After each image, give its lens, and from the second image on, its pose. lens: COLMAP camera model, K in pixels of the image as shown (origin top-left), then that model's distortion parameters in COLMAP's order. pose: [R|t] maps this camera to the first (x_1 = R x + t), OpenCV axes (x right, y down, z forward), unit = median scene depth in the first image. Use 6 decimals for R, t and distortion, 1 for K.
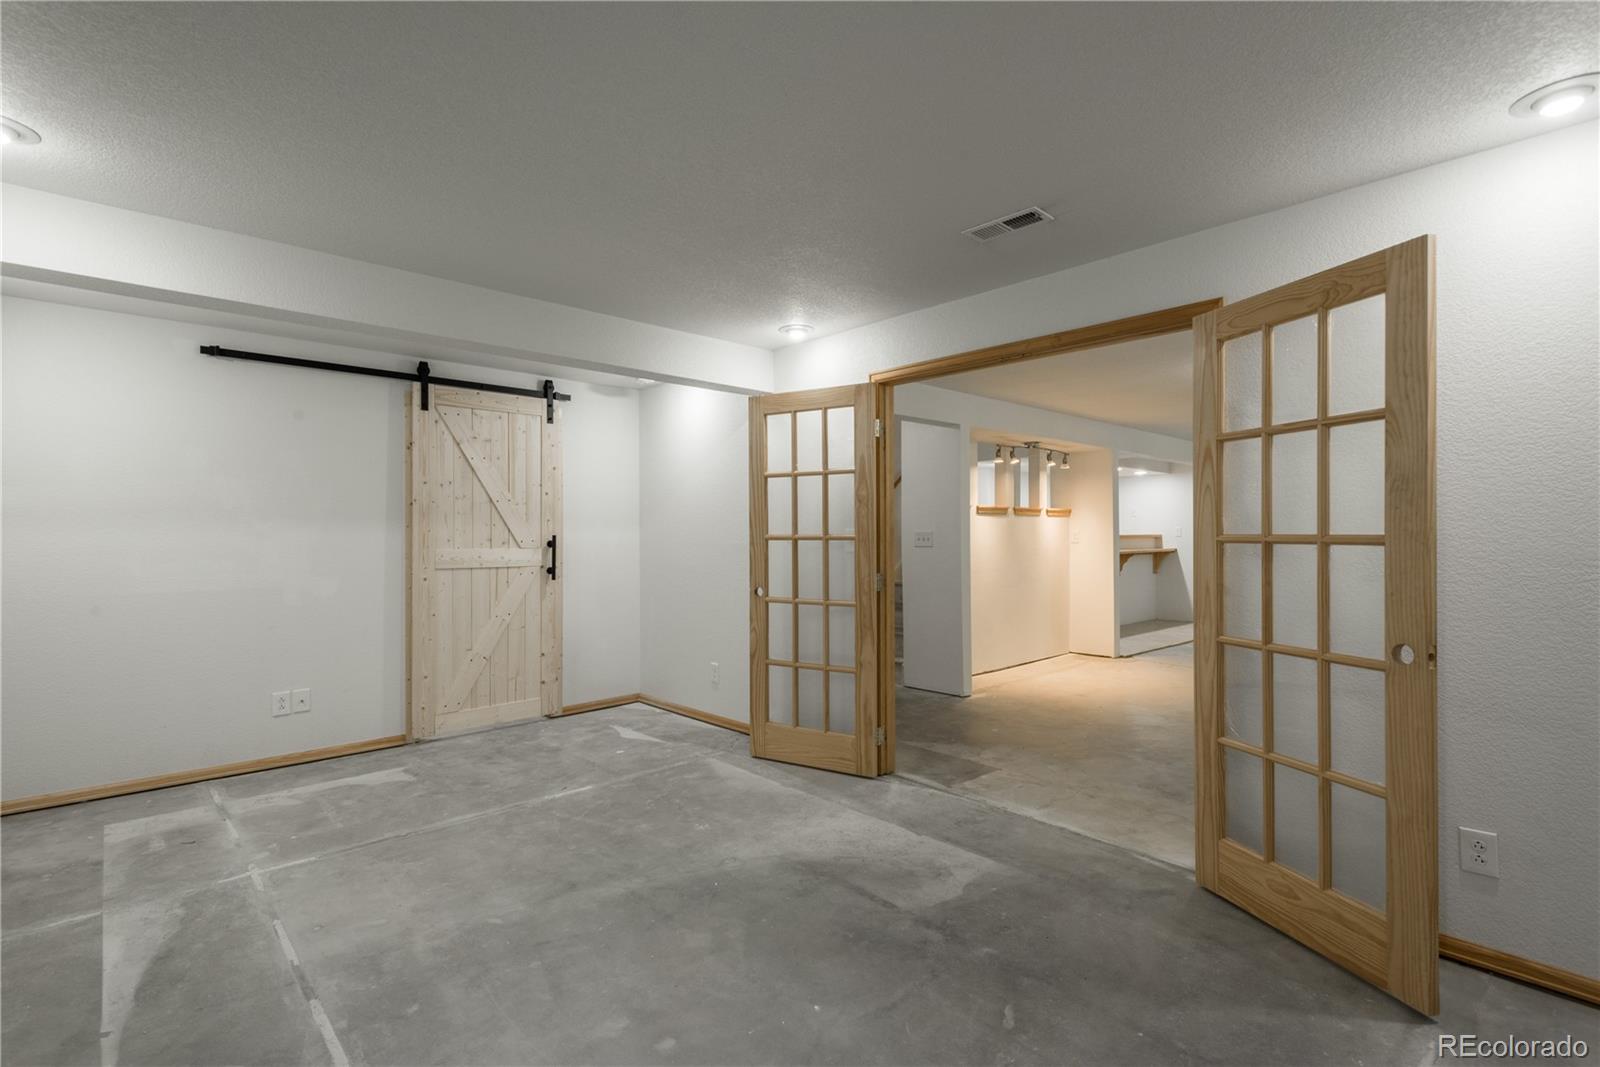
lens RADIAL K [[743.7, 0, 802.0], [0, 743.7, 533.3], [0, 0, 1]] dist [0.017944, -0.004210]
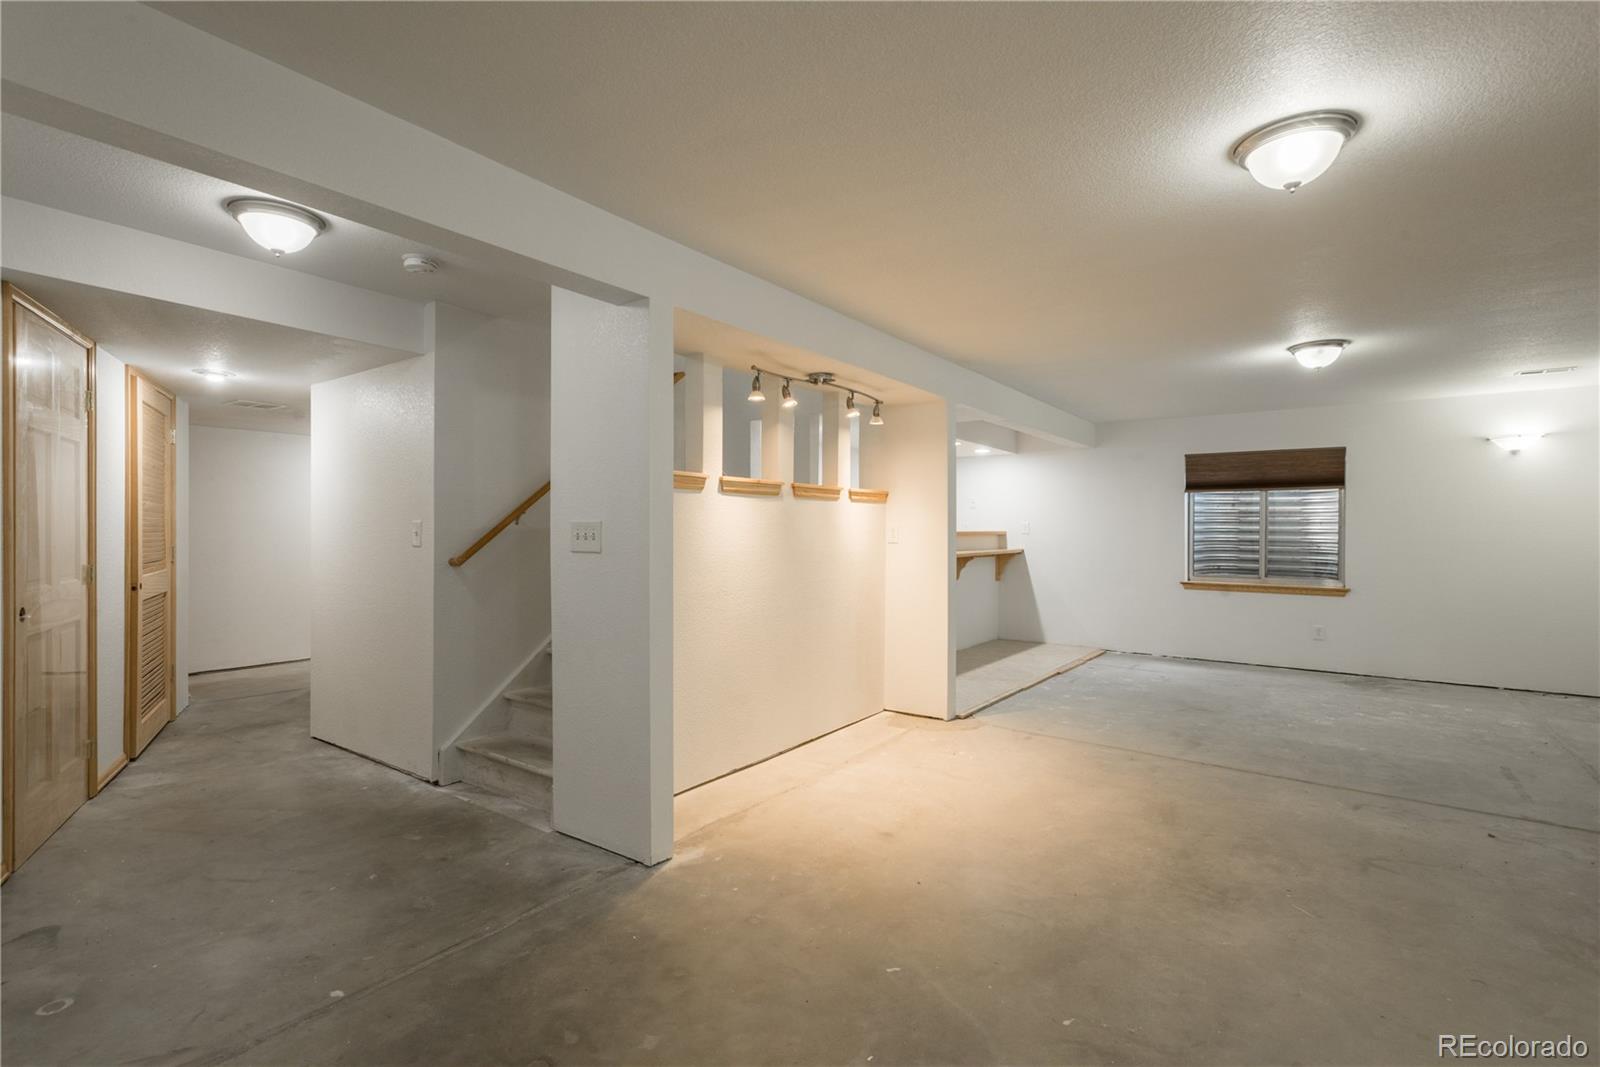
lens RADIAL K [[743.7, 0, 799.1], [0, 743.7, 533.8], [0, 0, 1]] dist [0.017944, -0.004210]
pose [[0.980883, 0.008069, 0.194430, 0.160431], [-0.009603, 0.999930, 0.006945, 0.001023], [-0.194360, -0.008679, 0.980892, 0.381097]]
